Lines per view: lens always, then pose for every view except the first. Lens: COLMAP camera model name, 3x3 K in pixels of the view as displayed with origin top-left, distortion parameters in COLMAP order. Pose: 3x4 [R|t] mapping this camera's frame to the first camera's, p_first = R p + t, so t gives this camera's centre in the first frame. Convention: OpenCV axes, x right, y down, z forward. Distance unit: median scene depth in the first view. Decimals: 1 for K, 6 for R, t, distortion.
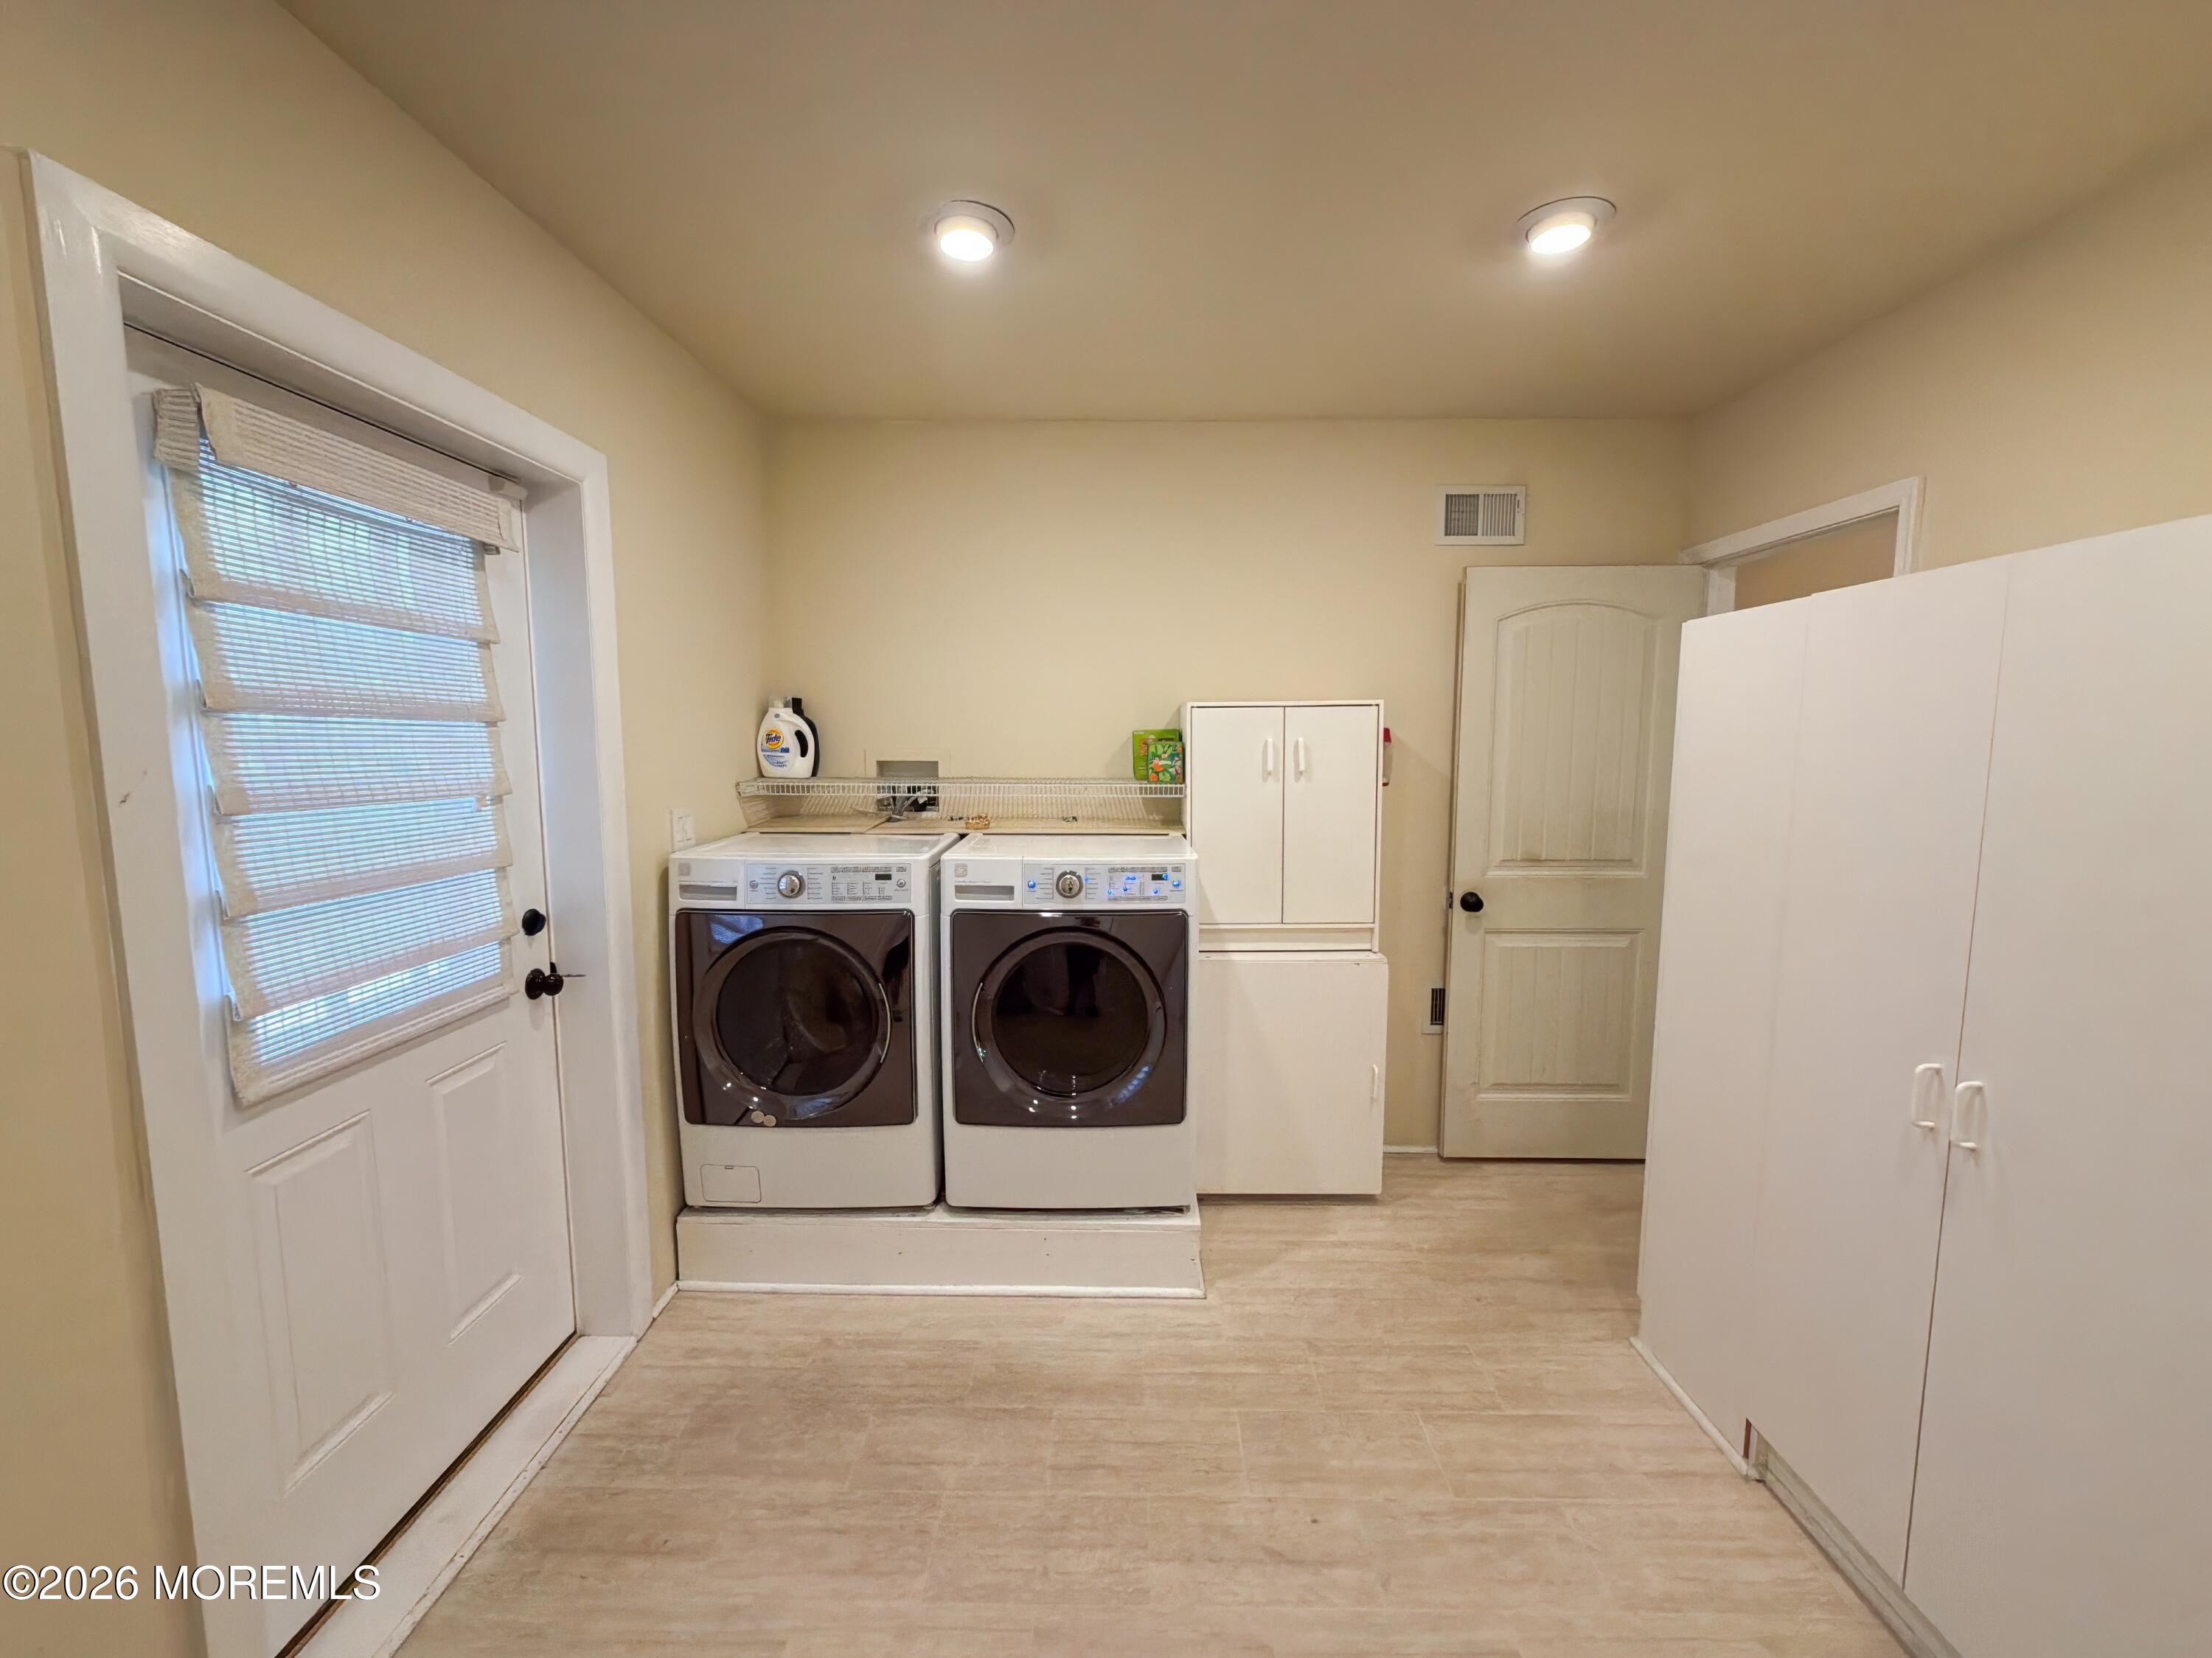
lens RADIAL K [[882.4, 0, 1112.0], [0, 882.4, 825.8], [0, 0, 1]] dist [-0.001330, 0.000545]
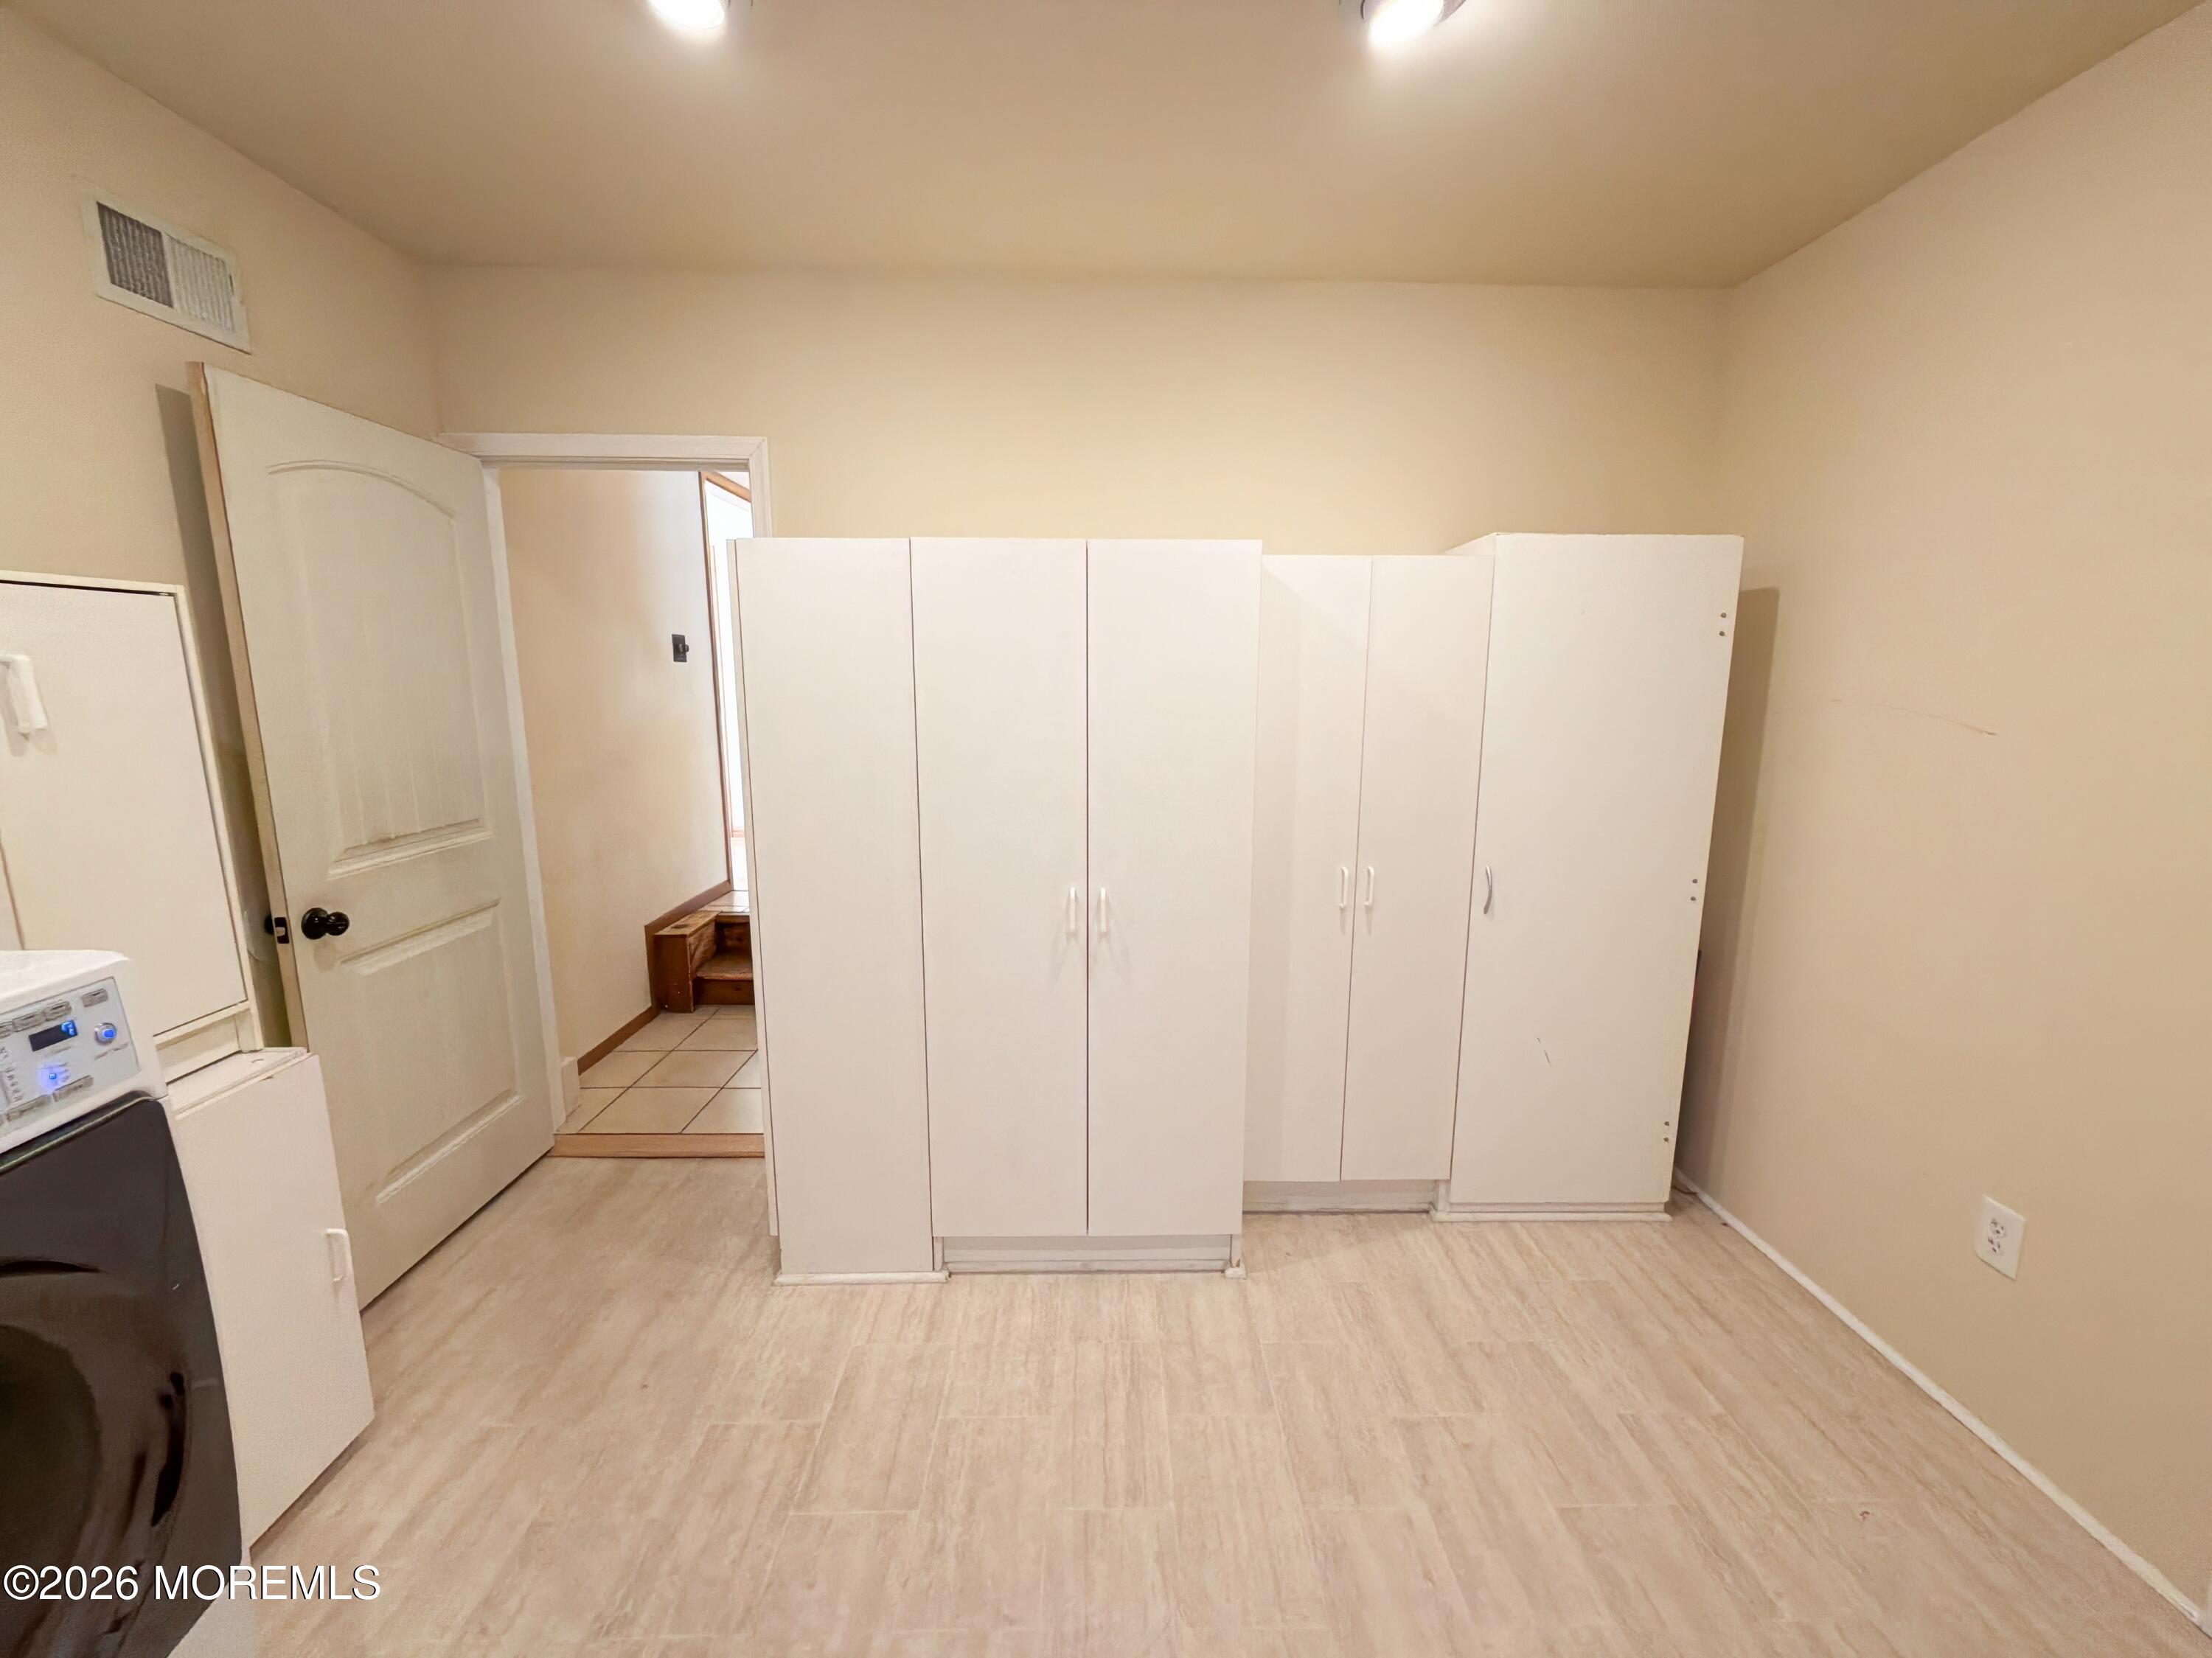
lens RADIAL K [[882.4, 0, 1112.0], [0, 882.4, 825.8], [0, 0, 1]] dist [-0.001330, 0.000545]
pose [[-0.028875, -0.164402, 0.985971, -0.335302], [0.098615, 0.981102, 0.166478, -0.047823], [-0.994707, 0.102038, -0.012117, 0.634922]]
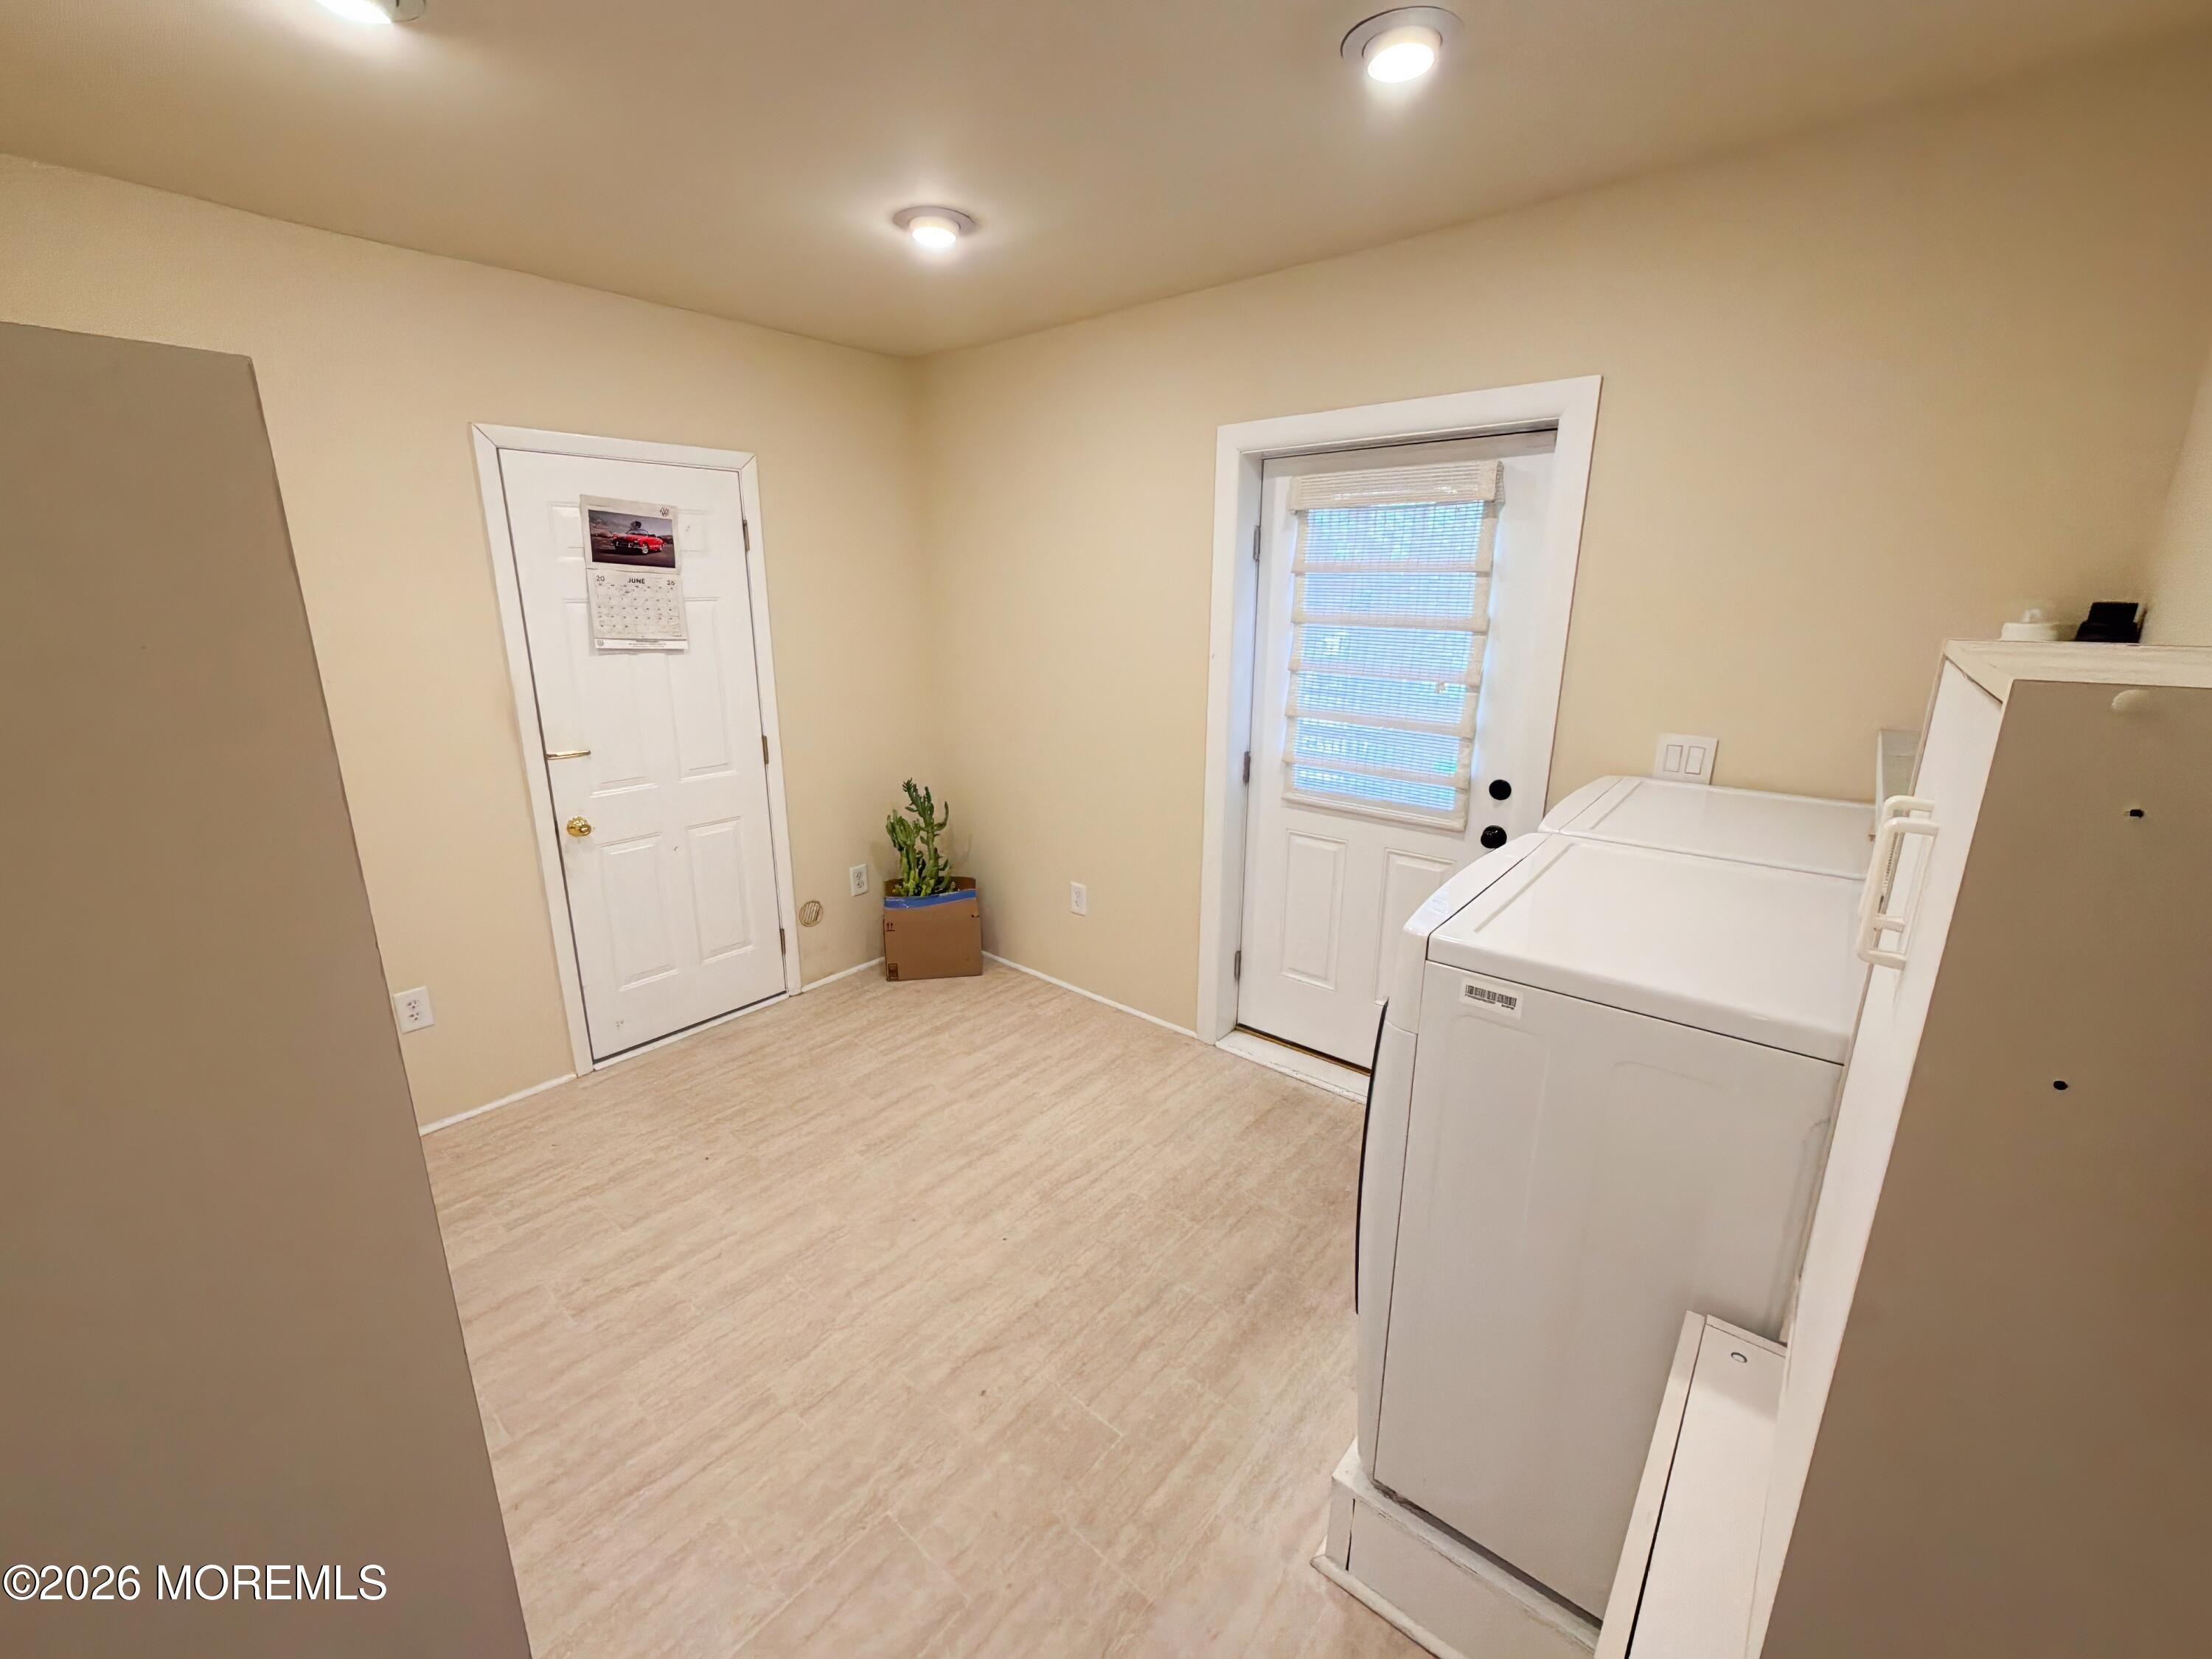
lens RADIAL K [[898.8, 0, 1098.1], [0, 898.8, 826.6], [0, 0, 1]] dist [-0.001157, -0.000346]
pose [[-0.639618, 0.193682, -0.743893, 0.693287], [-0.082459, 0.944865, 0.316908, -0.204280], [0.764258, 0.264040, -0.588382, 1.313877]]
